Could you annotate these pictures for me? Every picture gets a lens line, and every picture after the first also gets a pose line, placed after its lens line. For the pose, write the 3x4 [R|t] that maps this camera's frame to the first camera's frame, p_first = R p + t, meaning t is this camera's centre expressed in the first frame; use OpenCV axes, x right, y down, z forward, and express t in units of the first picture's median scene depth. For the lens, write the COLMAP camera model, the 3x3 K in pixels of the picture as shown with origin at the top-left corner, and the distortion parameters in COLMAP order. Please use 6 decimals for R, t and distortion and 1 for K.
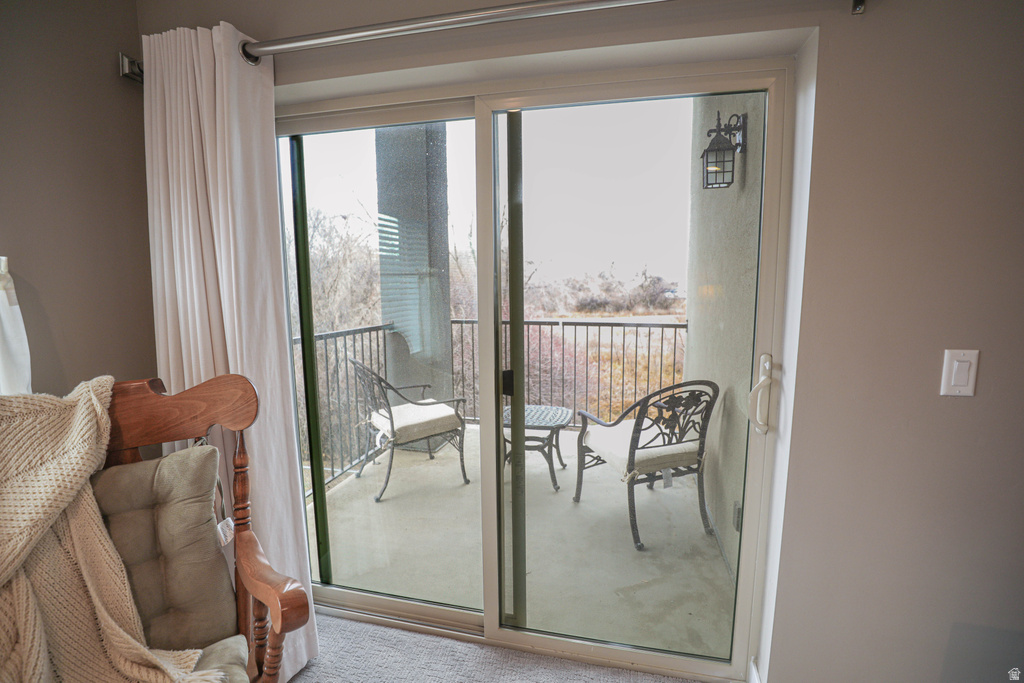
lens RADIAL K [[469.2, 0, 512.7], [0, 469.2, 344.3], [0, 0, 1]] dist [-0.010459, 0.000590]
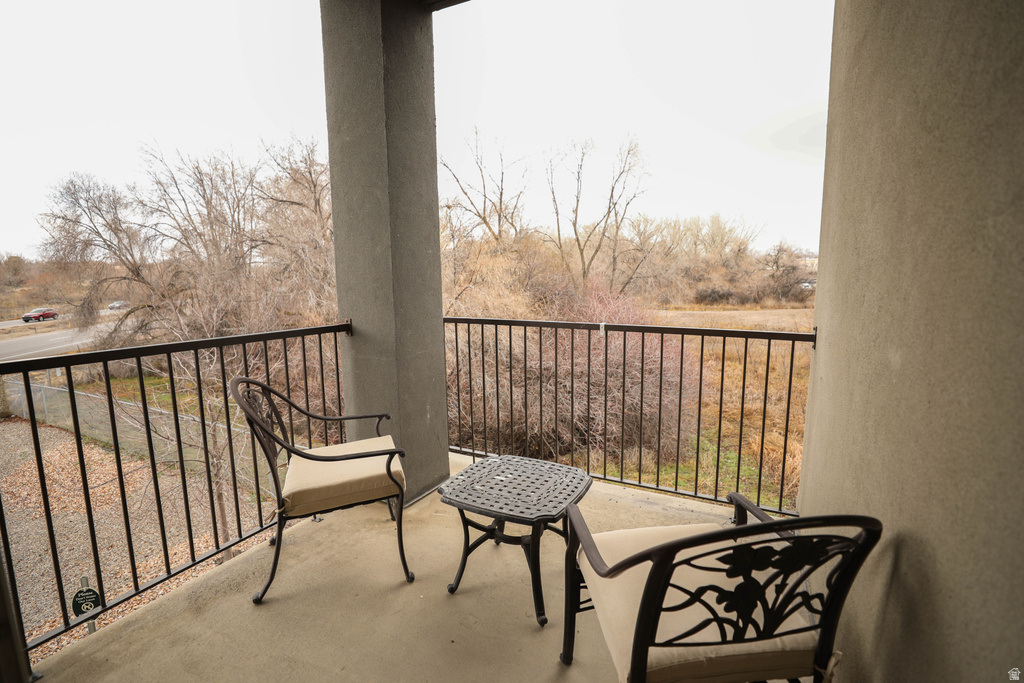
lens RADIAL K [[469.2, 0, 510.6], [0, 469.2, 342.8], [0, 0, 1]] dist [-0.010459, 0.000590]
pose [[0.970836, 0.031459, -0.237672, 0.191411], [-0.027390, 0.999417, 0.020406, -0.046095], [0.238175, -0.013301, 0.971131, 0.463049]]
